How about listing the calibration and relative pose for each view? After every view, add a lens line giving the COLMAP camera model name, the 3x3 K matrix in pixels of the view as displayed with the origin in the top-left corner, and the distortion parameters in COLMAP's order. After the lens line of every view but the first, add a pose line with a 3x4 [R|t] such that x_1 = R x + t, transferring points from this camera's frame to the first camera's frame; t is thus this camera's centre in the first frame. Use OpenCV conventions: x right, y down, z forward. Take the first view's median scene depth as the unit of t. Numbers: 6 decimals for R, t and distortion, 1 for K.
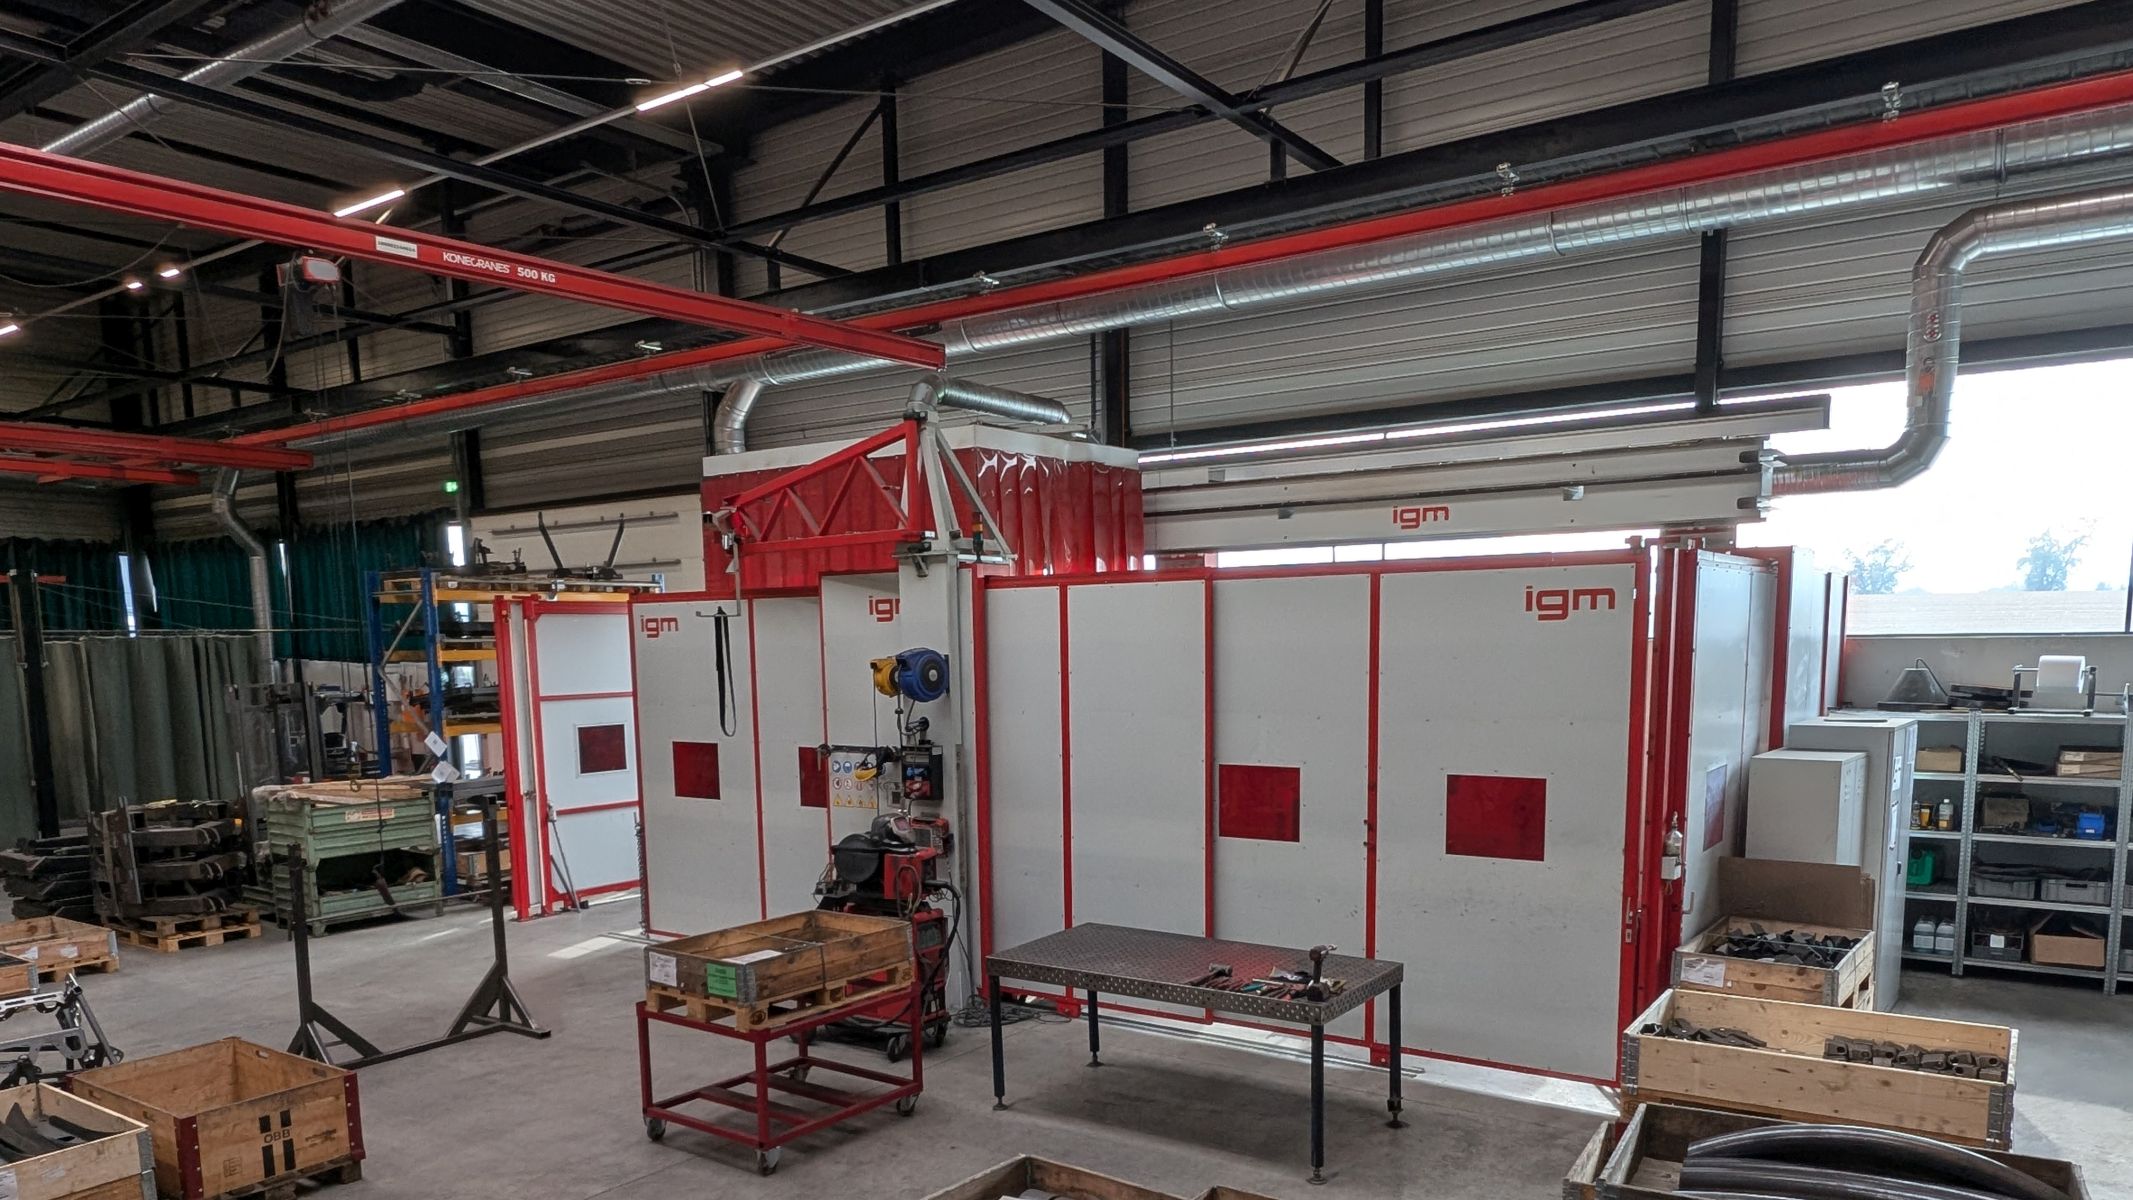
lens RADIAL K [[1485.8, 0, 1061.0], [0, 1485.8, 770.0], [0, 0, 1]] dist [0.004390, 0.032796]
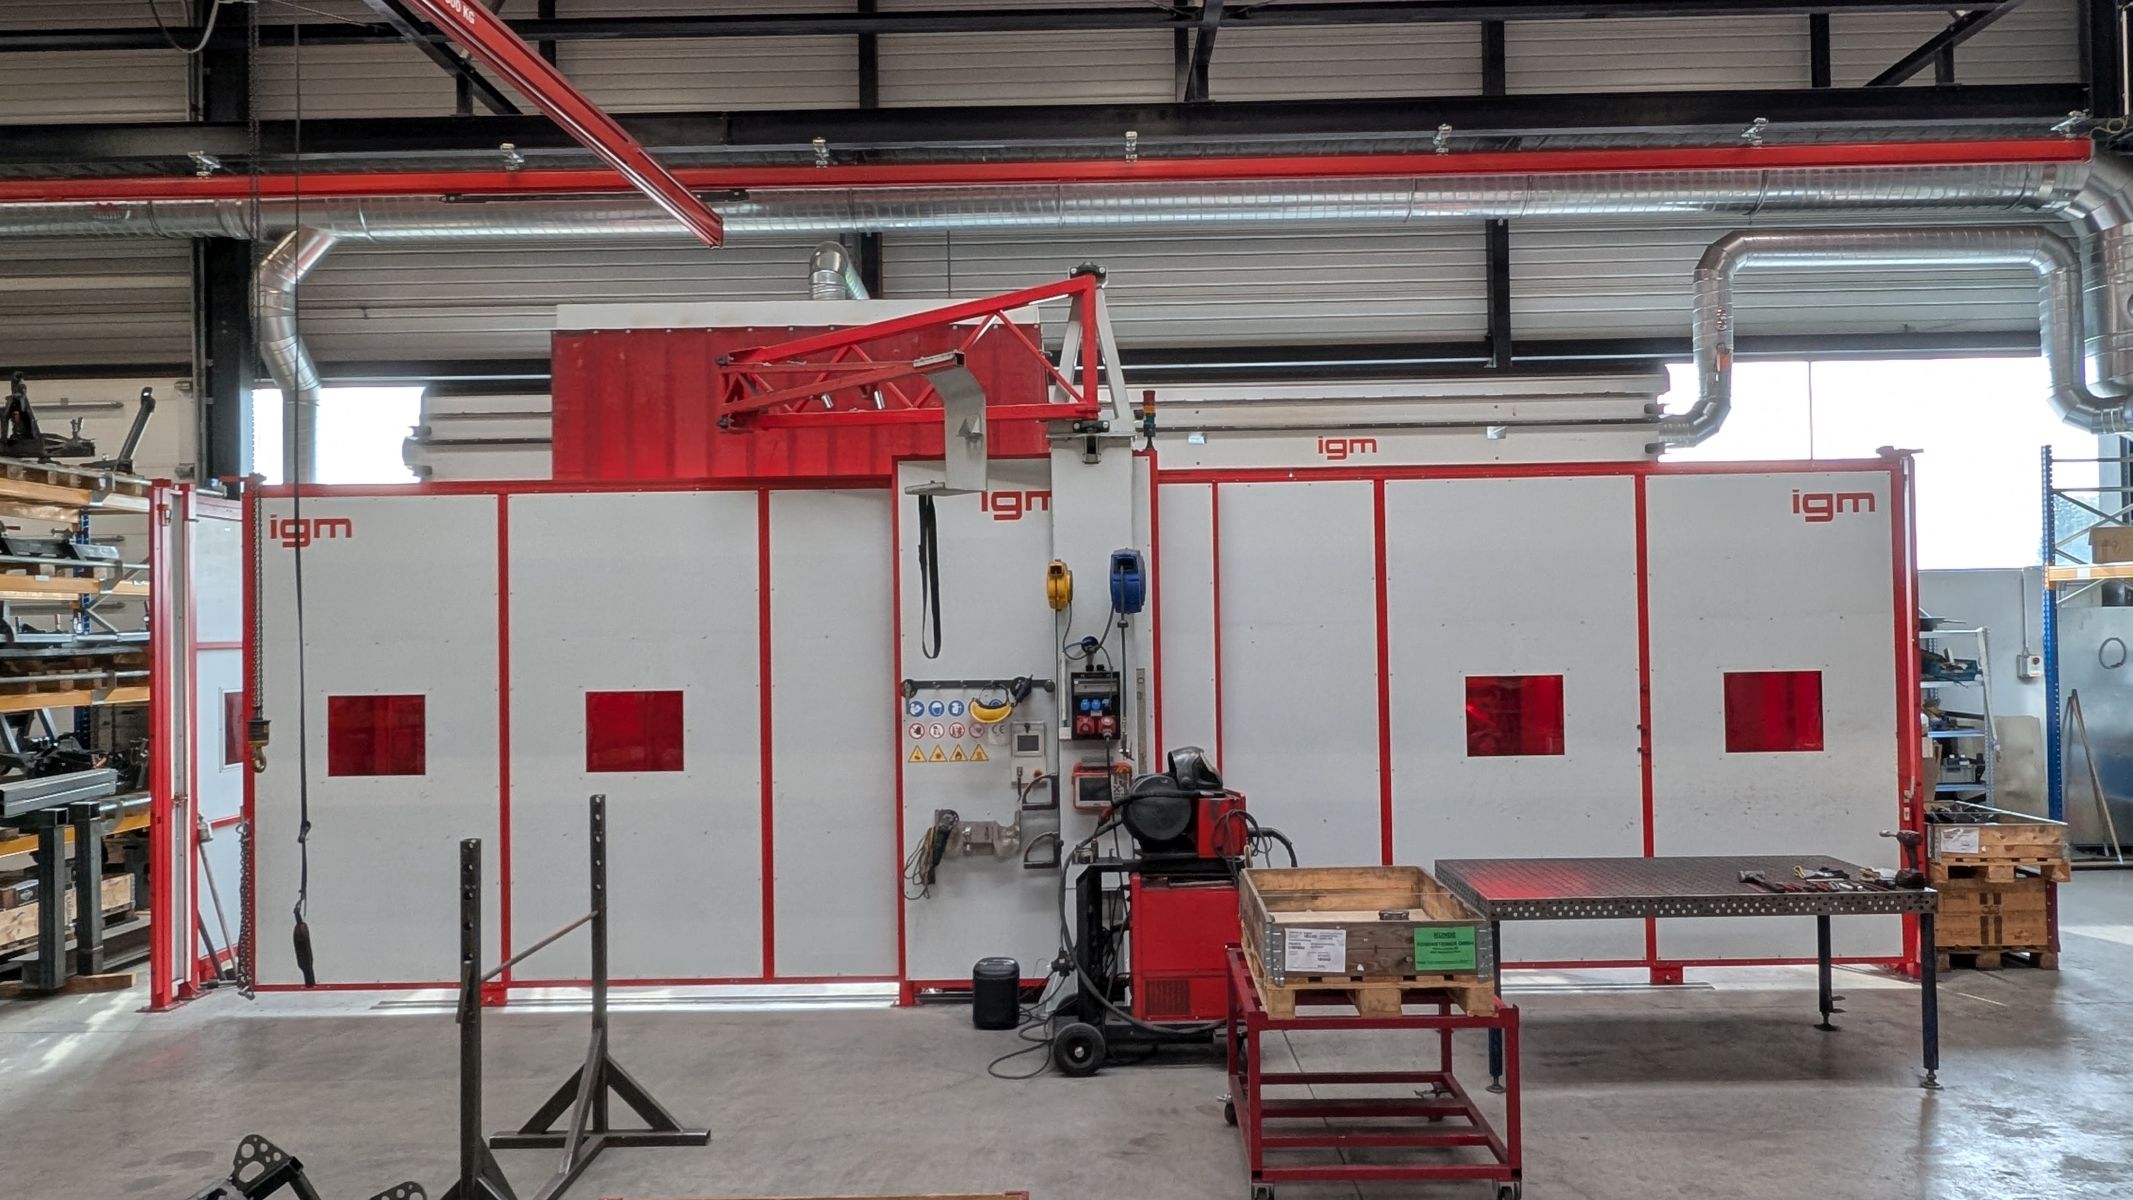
lens RADIAL K [[1499.0, 0, 1066.5], [0, 1499.0, 600.0], [0, 0, 1]] dist [0.004374, 0.006449]
pose [[0.810038, 0.011777, 0.586259, -0.570592], [0.057859, 0.993314, -0.099898, 0.024264], [-0.583515, 0.114841, 0.803941, 0.352251]]
